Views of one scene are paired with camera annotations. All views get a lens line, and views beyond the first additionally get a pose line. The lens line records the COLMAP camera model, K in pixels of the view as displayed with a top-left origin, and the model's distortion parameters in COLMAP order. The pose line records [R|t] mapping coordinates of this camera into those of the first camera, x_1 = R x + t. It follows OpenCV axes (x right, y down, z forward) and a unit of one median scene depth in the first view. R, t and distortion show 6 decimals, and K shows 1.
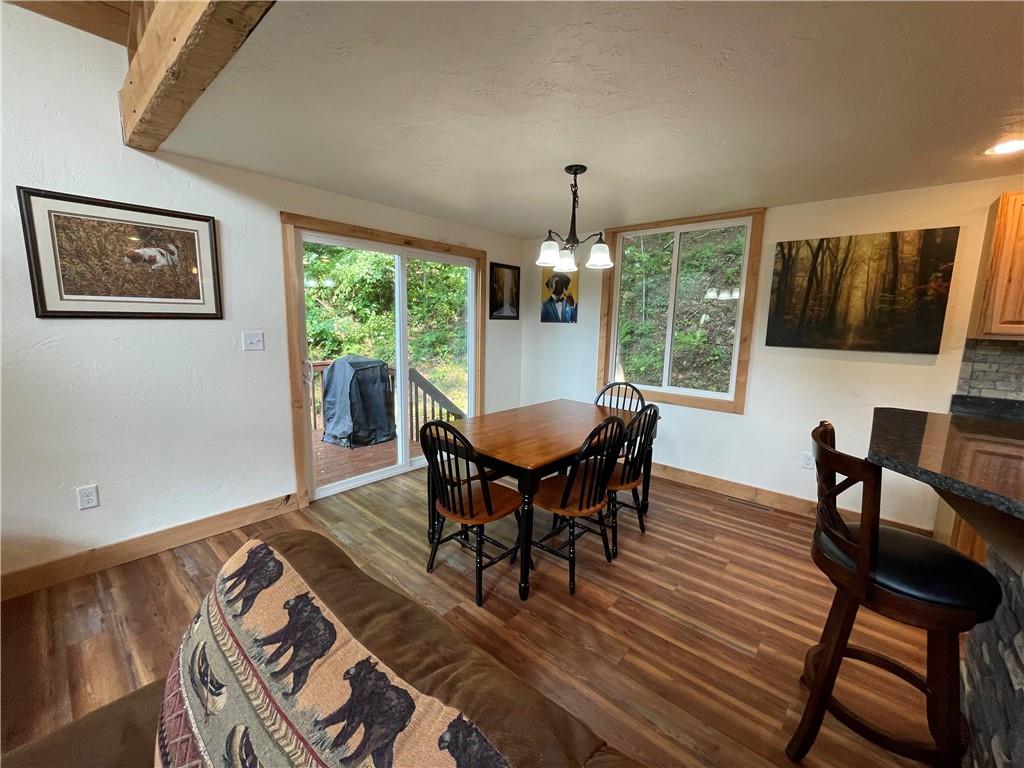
lens RADIAL K [[416.9, 0, 511.7], [0, 416.9, 382.4], [0, 0, 1]] dist [-0.001987, -0.000338]
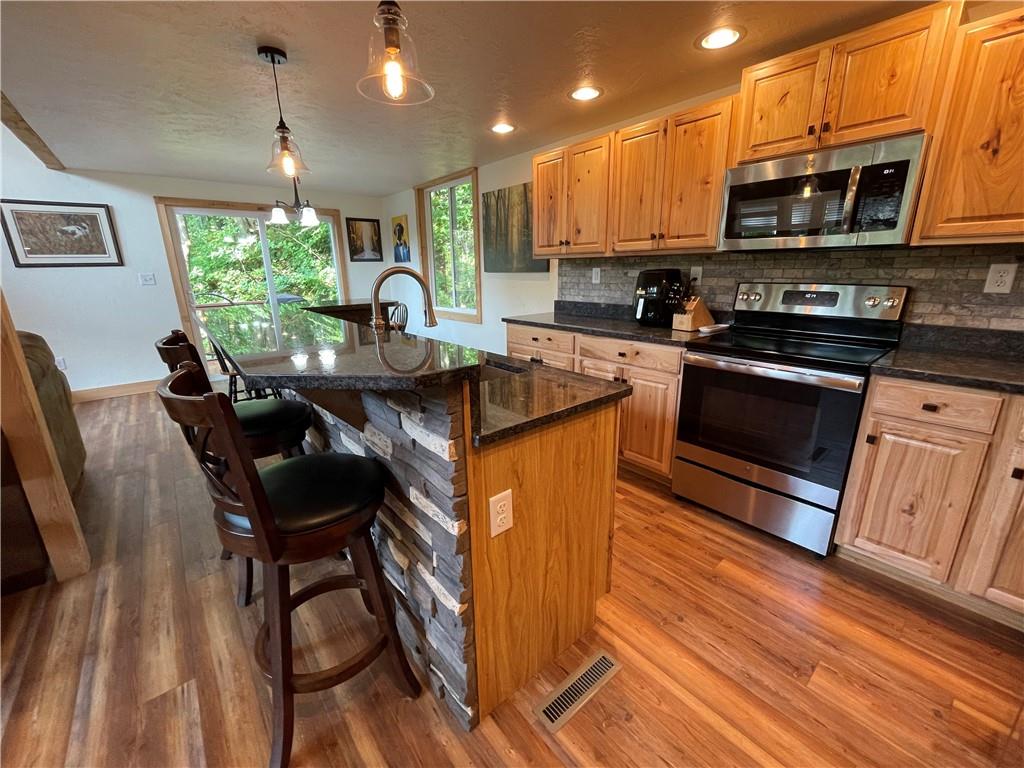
lens RADIAL K [[416.9, 0, 511.7], [0, 416.9, 382.4], [0, 0, 1]] dist [-0.001987, -0.000338]
pose [[0.987097, 0.006735, -0.159980, 1.119185], [0.012377, 0.992916, 0.118174, 0.136022], [0.159643, -0.118629, 0.980021, -0.457929]]
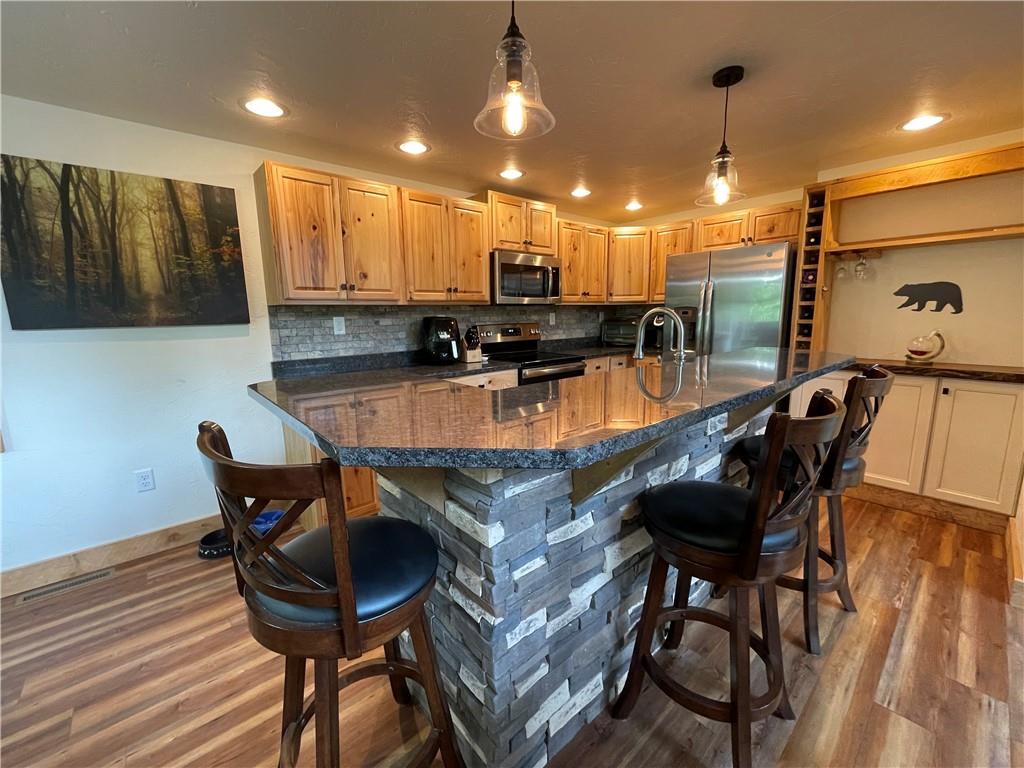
lens RADIAL K [[416.9, 0, 511.7], [0, 416.9, 382.4], [0, 0, 1]] dist [-0.001987, -0.000338]
pose [[0.132865, -0.187610, 0.973216, 0.135234], [0.165620, 0.972318, 0.164826, 0.006318], [-0.977199, 0.139284, 0.160259, 0.264090]]
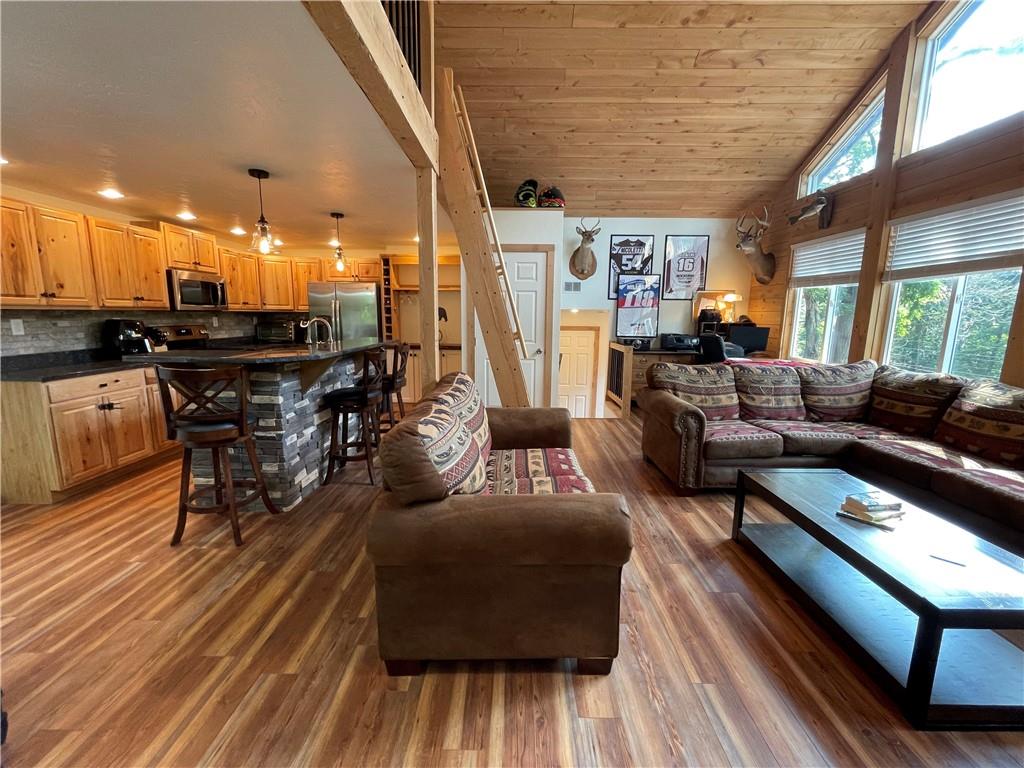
lens RADIAL K [[416.9, 0, 511.7], [0, 416.9, 382.4], [0, 0, 1]] dist [-0.001987, -0.000338]
pose [[-0.649076, -0.152323, 0.745318, -0.697021], [0.087296, 0.958362, 0.271887, -0.081645], [-0.755698, 0.241539, -0.608752, 0.547970]]
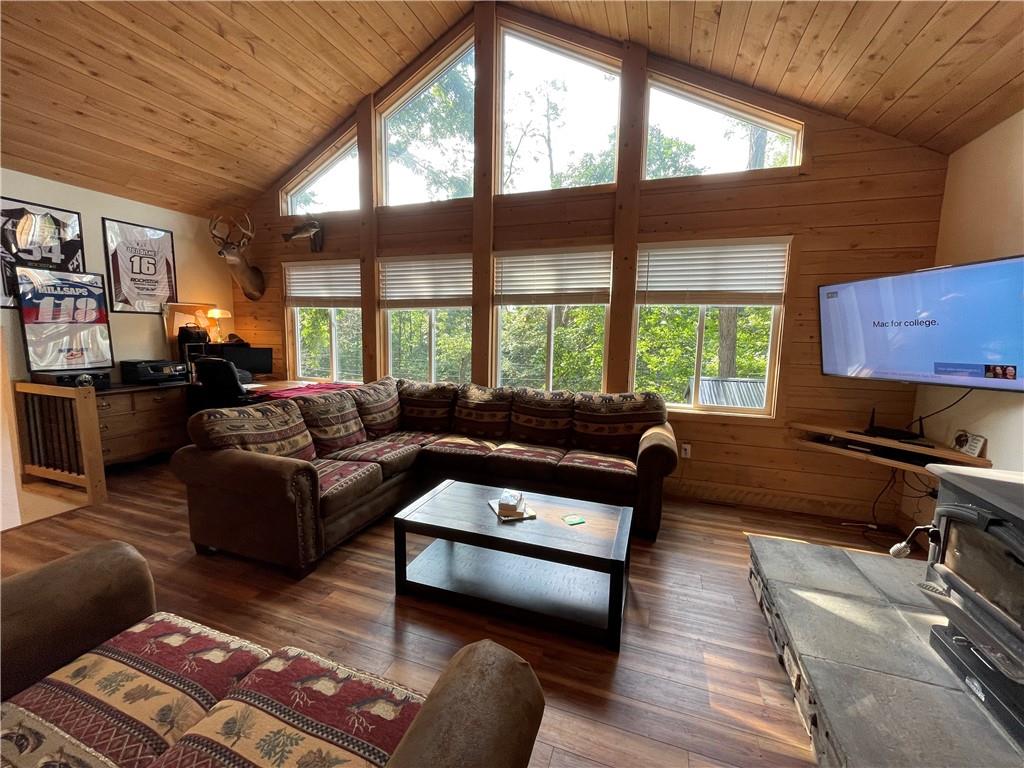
lens RADIAL K [[416.9, 0, 511.7], [0, 416.9, 382.4], [0, 0, 1]] dist [-0.001987, -0.000338]
pose [[-0.930944, 0.004292, -0.365137, -0.261751], [-0.091965, 0.964945, 0.245813, -0.088552], [0.353393, 0.262418, -0.897915, 0.406675]]
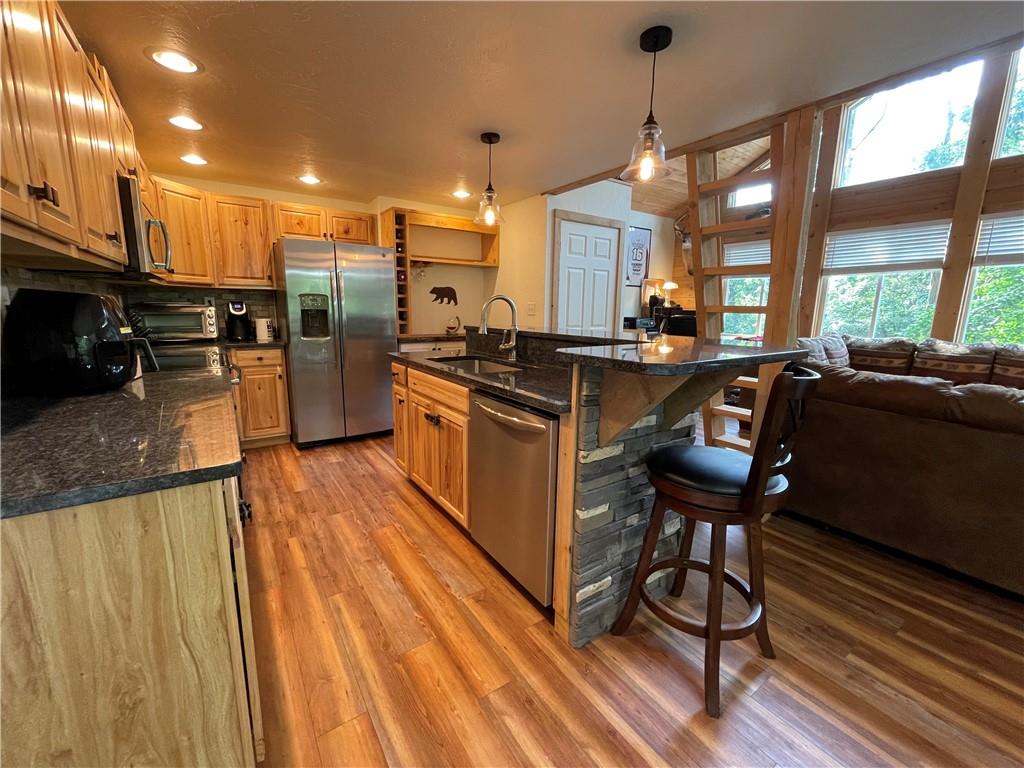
lens RADIAL K [[416.9, 0, 511.7], [0, 416.9, 382.4], [0, 0, 1]] dist [-0.001987, -0.000338]
pose [[-0.968530, -0.078329, 0.236252, 0.601937], [0.001873, 0.946871, 0.321610, -0.074485], [-0.248891, 0.311931, -0.916925, 1.036435]]
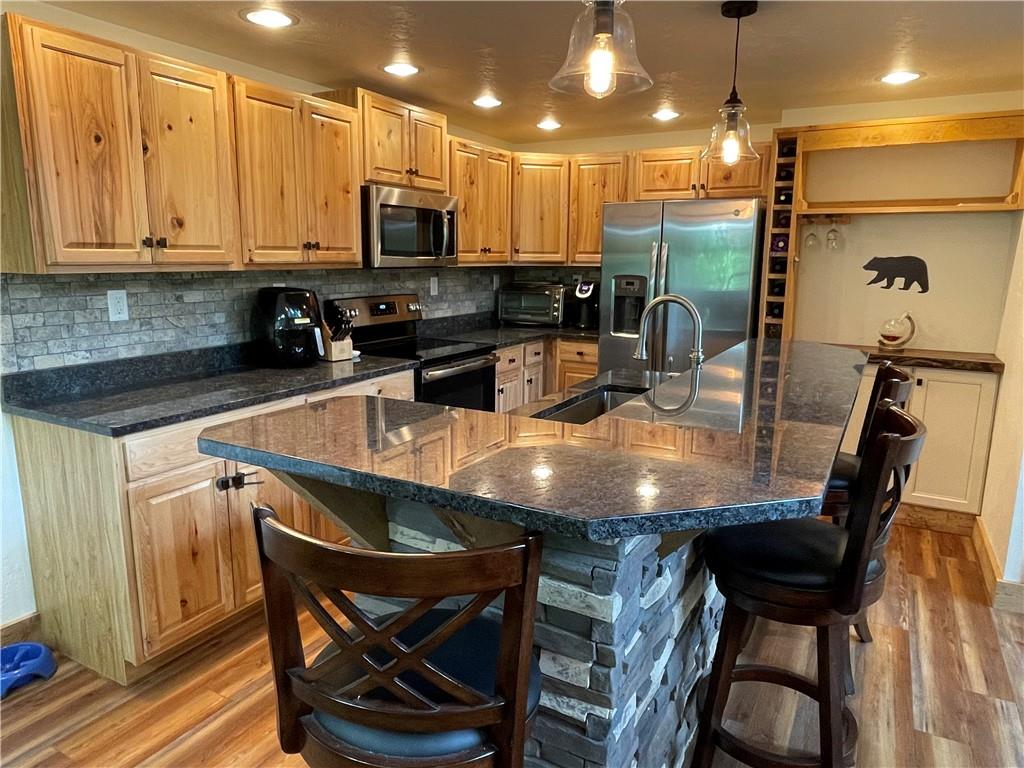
lens RADIAL K [[676.6, 0, 510.6], [0, 676.6, 382.2], [0, 0, 1]] dist [0.000675, -0.004466]
pose [[-0.208645, -0.204077, 0.956462, 0.052364], [0.131797, 0.963198, 0.234265, -0.082145], [-0.969070, 0.174937, -0.174070, 0.487523]]
